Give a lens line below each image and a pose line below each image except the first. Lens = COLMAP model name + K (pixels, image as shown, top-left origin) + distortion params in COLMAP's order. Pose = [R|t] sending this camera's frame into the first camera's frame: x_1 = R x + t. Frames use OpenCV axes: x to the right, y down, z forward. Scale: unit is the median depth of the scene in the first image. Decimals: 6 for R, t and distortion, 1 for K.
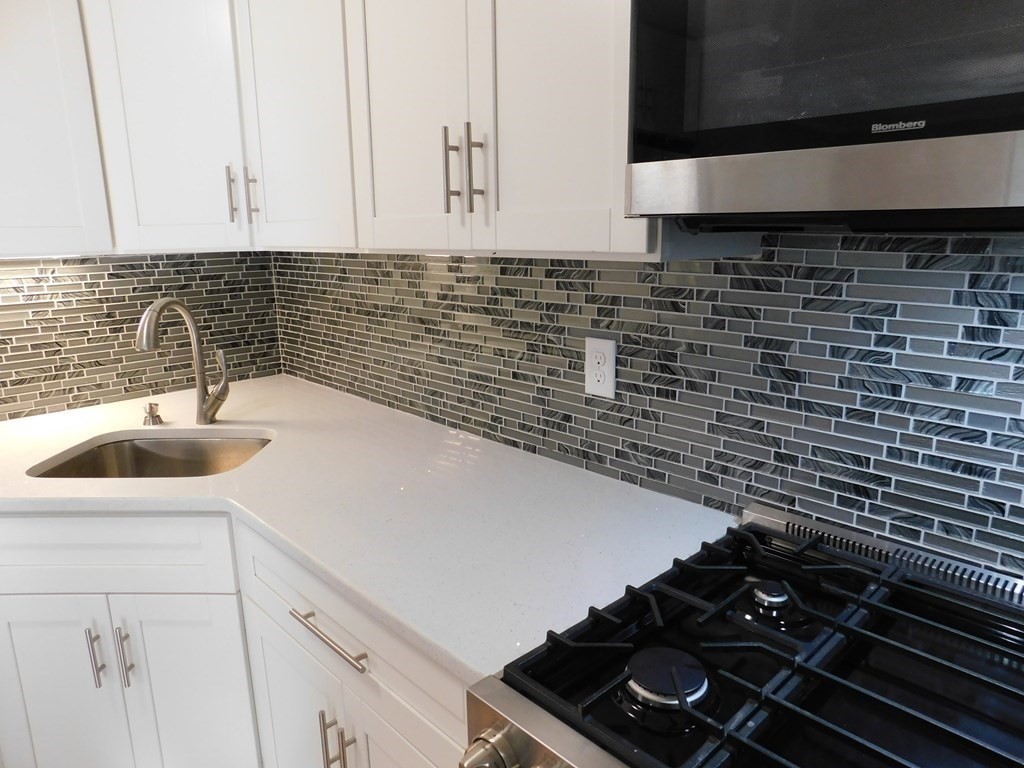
lens RADIAL K [[698.5, 0, 507.7], [0, 698.5, 384.5], [0, 0, 1]] dist [-0.056818, 0.044083]
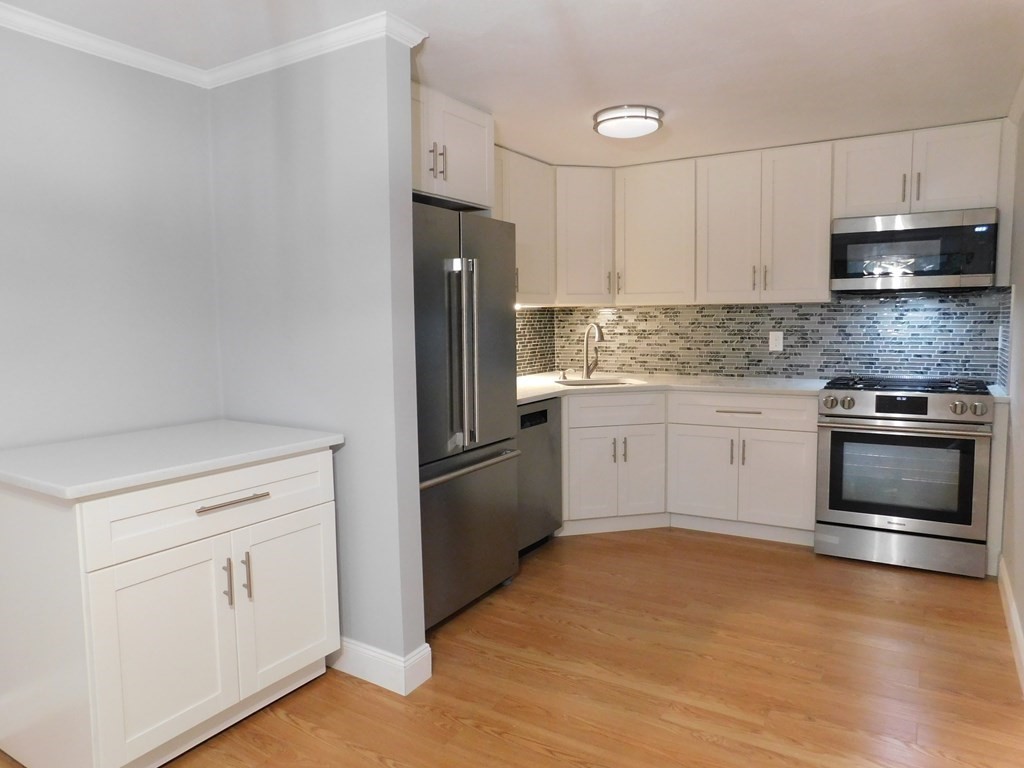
lens RADIAL K [[748.8, 0, 443.6], [0, 748.8, 378.6], [0, 0, 1]] dist [-0.046330, 0.027194]
pose [[0.978364, -0.011122, 0.206591, -2.069744], [0.041386, 0.988893, -0.142754, 0.570431], [-0.202709, 0.148215, 0.967957, -1.918682]]
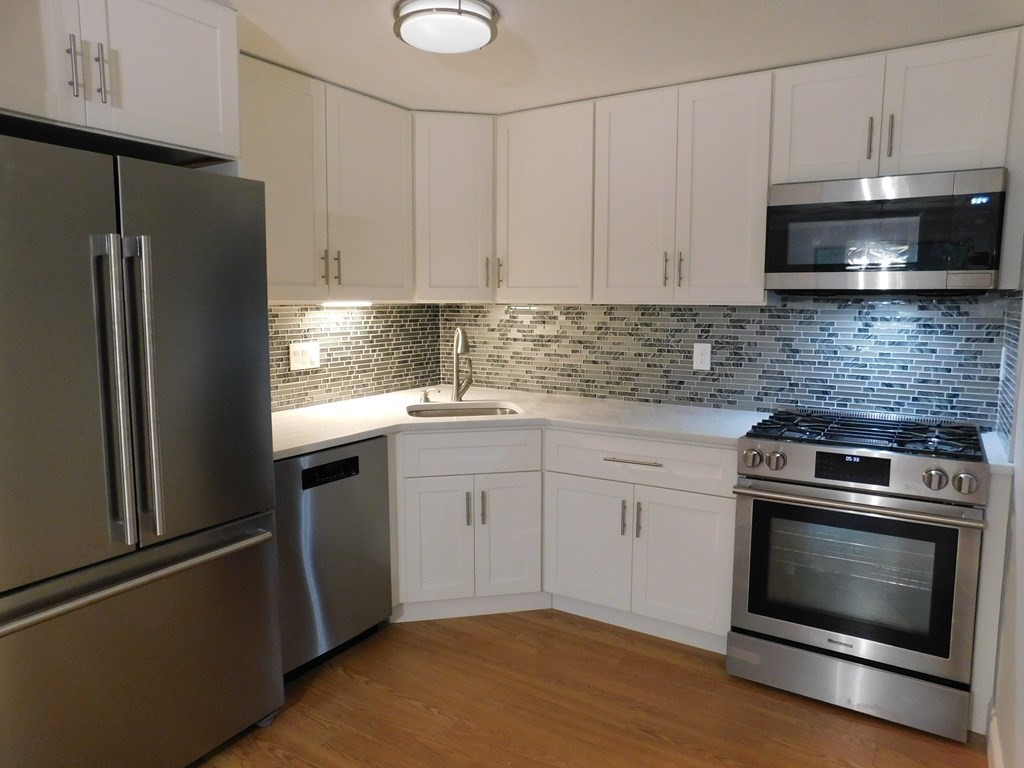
lens RADIAL K [[698.5, 0, 521.6], [0, 698.5, 379.2], [0, 0, 1]] dist [-0.056818, 0.044083]
pose [[0.969637, -0.009756, 0.244353, -1.016003], [0.036476, 0.993796, -0.105066, 0.272849], [-0.241812, 0.110789, 0.963977, -1.032549]]
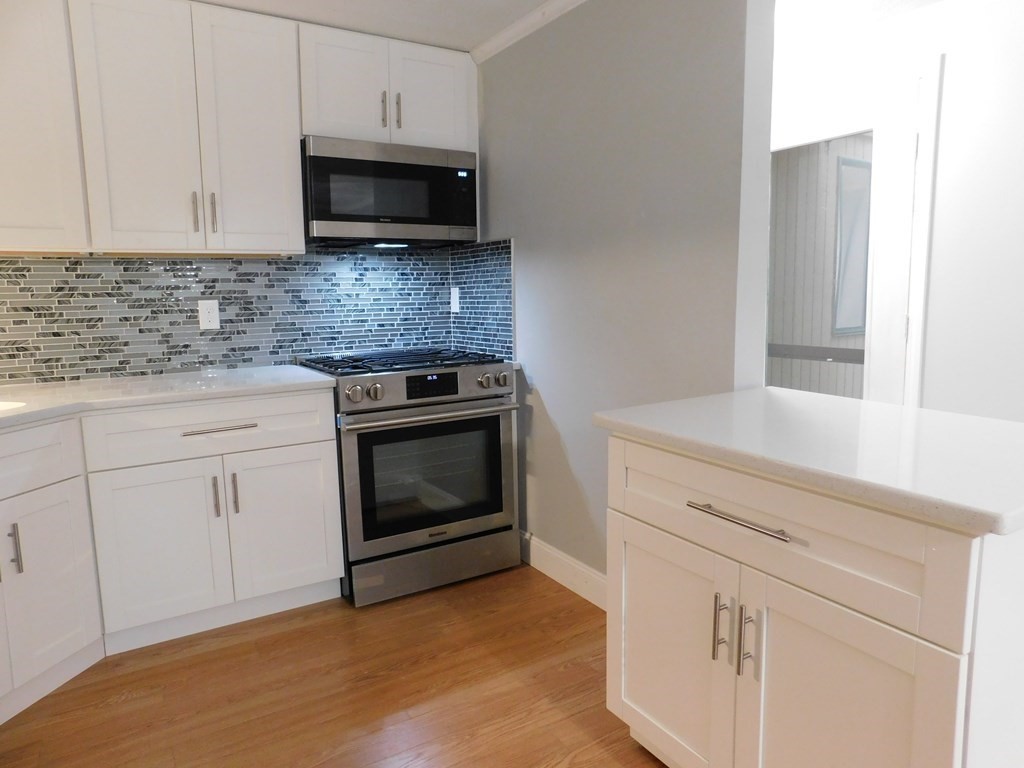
lens RADIAL K [[698.5, 0, 502.4], [0, 698.5, 386.6], [0, 0, 1]] dist [-0.056818, 0.044083]
pose [[0.179940, -0.115797, 0.976838, -1.790246], [0.234567, 0.969451, 0.071712, 0.246433], [-0.955301, 0.216230, 0.201605, -0.175470]]
